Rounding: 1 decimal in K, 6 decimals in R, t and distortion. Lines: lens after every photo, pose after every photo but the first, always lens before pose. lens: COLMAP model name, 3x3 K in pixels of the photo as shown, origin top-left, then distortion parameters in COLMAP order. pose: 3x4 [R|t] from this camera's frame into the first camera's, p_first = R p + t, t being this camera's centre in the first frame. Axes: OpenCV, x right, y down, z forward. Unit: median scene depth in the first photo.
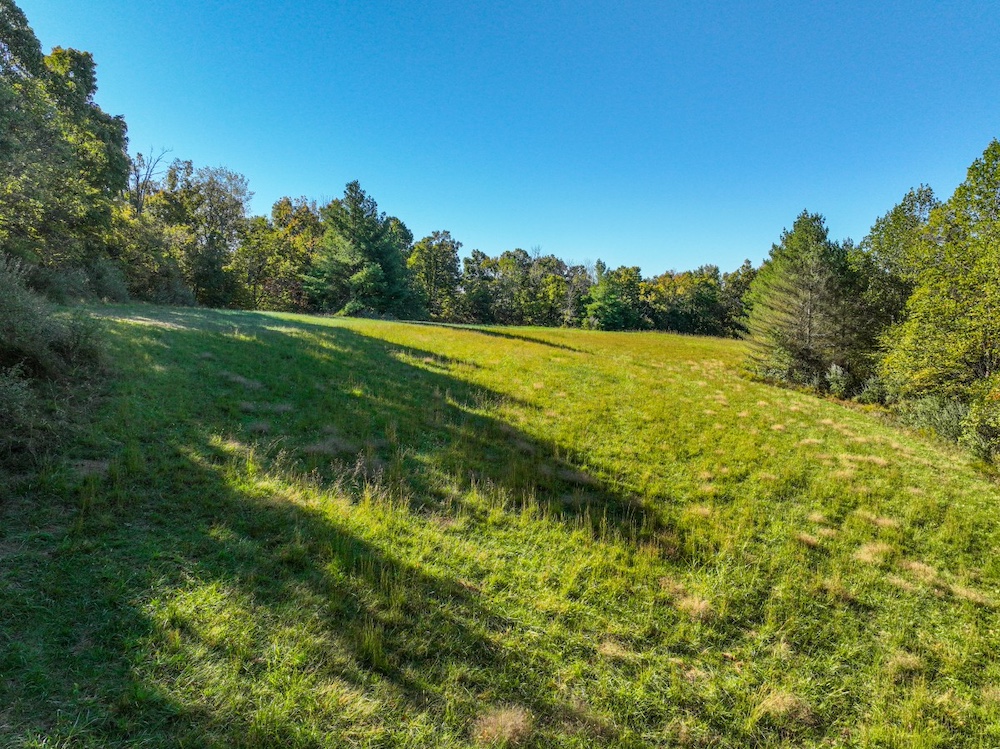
lens RADIAL K [[701.1, 0, 499.9], [0, 701.1, 388.1], [0, 0, 1]] dist [-0.001221, 0.001348]
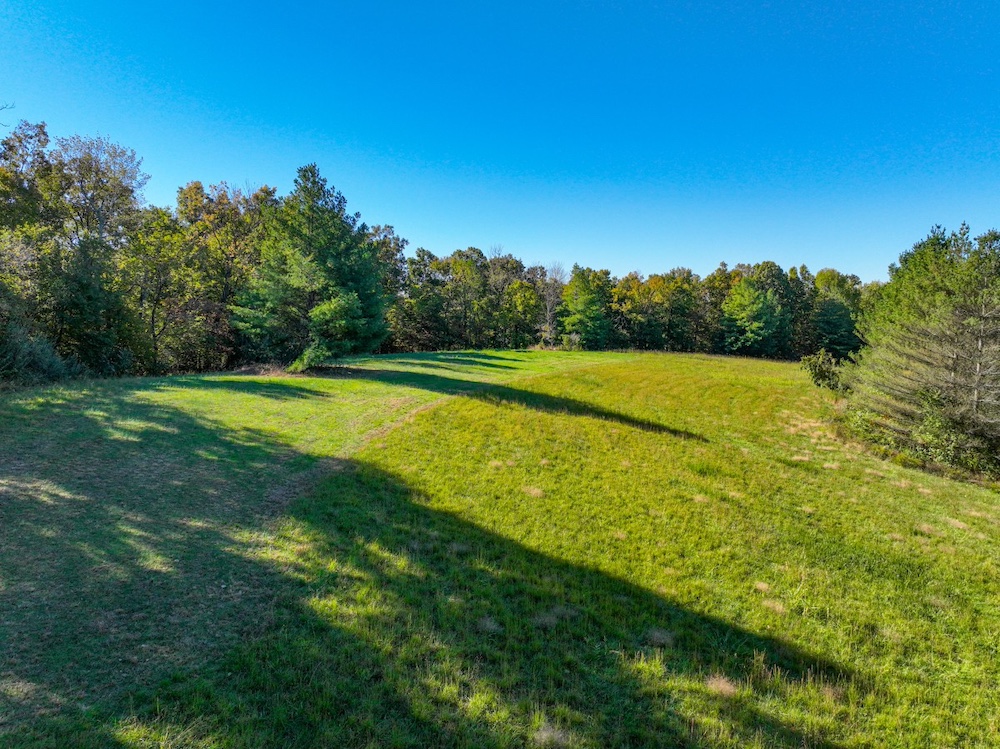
lens RADIAL K [[714.2, 0, 500.0], [0, 714.2, 374.5], [0, 0, 1]] dist [-0.001881, 0.024186]
pose [[0.991729, -0.008855, 0.128046, -0.061600], [0.009443, 0.999947, -0.003986, -0.047279], [-0.128004, 0.005162, 0.991760, 0.156892]]
